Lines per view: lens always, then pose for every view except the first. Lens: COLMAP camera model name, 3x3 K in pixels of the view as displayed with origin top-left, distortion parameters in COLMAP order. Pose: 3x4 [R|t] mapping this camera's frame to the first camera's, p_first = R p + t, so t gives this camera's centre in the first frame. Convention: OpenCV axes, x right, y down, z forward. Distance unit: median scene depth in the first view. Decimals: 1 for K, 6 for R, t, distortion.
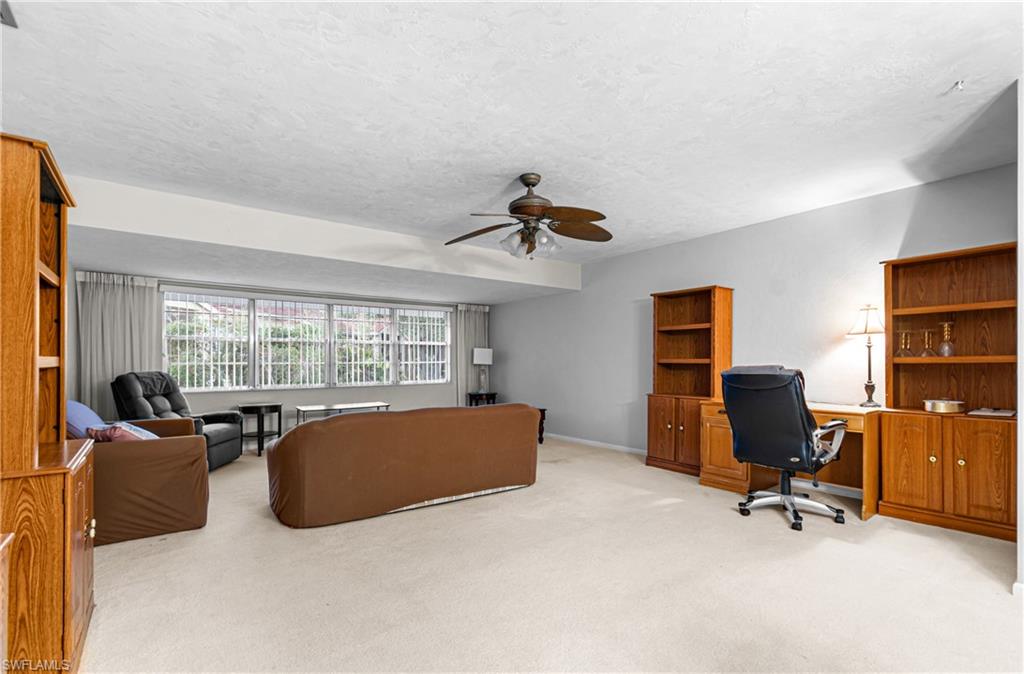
lens RADIAL K [[474.0, 0, 527.8], [0, 474.0, 358.4], [0, 0, 1]] dist [0.000167, -0.000040]
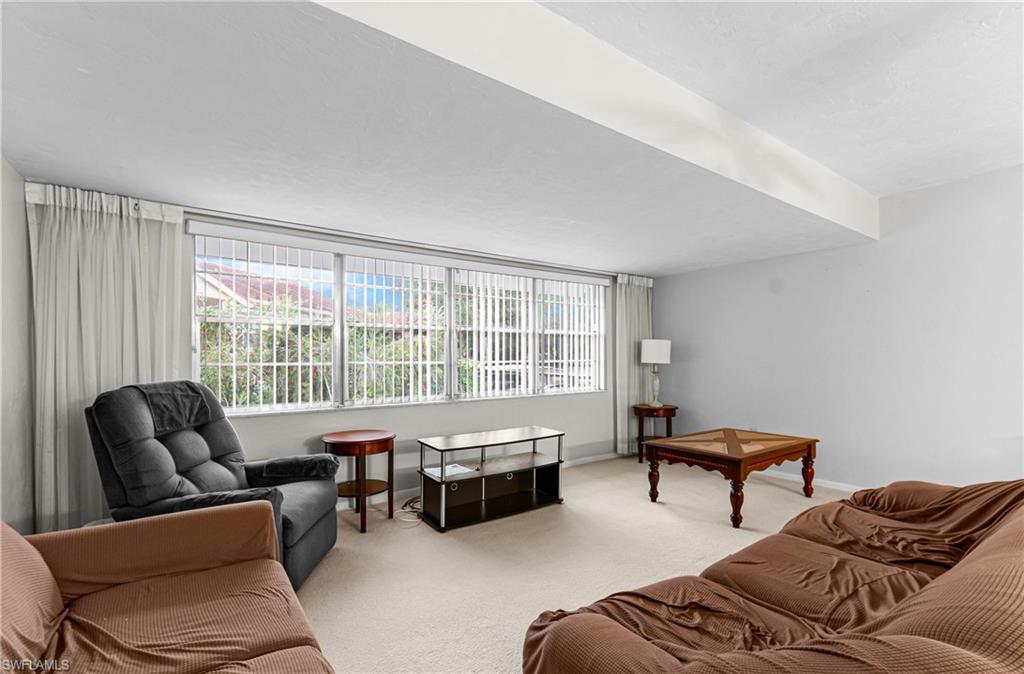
lens RADIAL K [[474.0, 0, 527.8], [0, 474.0, 358.4], [0, 0, 1]] dist [0.000167, -0.000040]
pose [[0.999277, 0.000391, -0.038017, -0.344975], [-0.000032, 0.999955, 0.009462, -0.001889], [0.038019, -0.009454, 0.999232, 0.443923]]
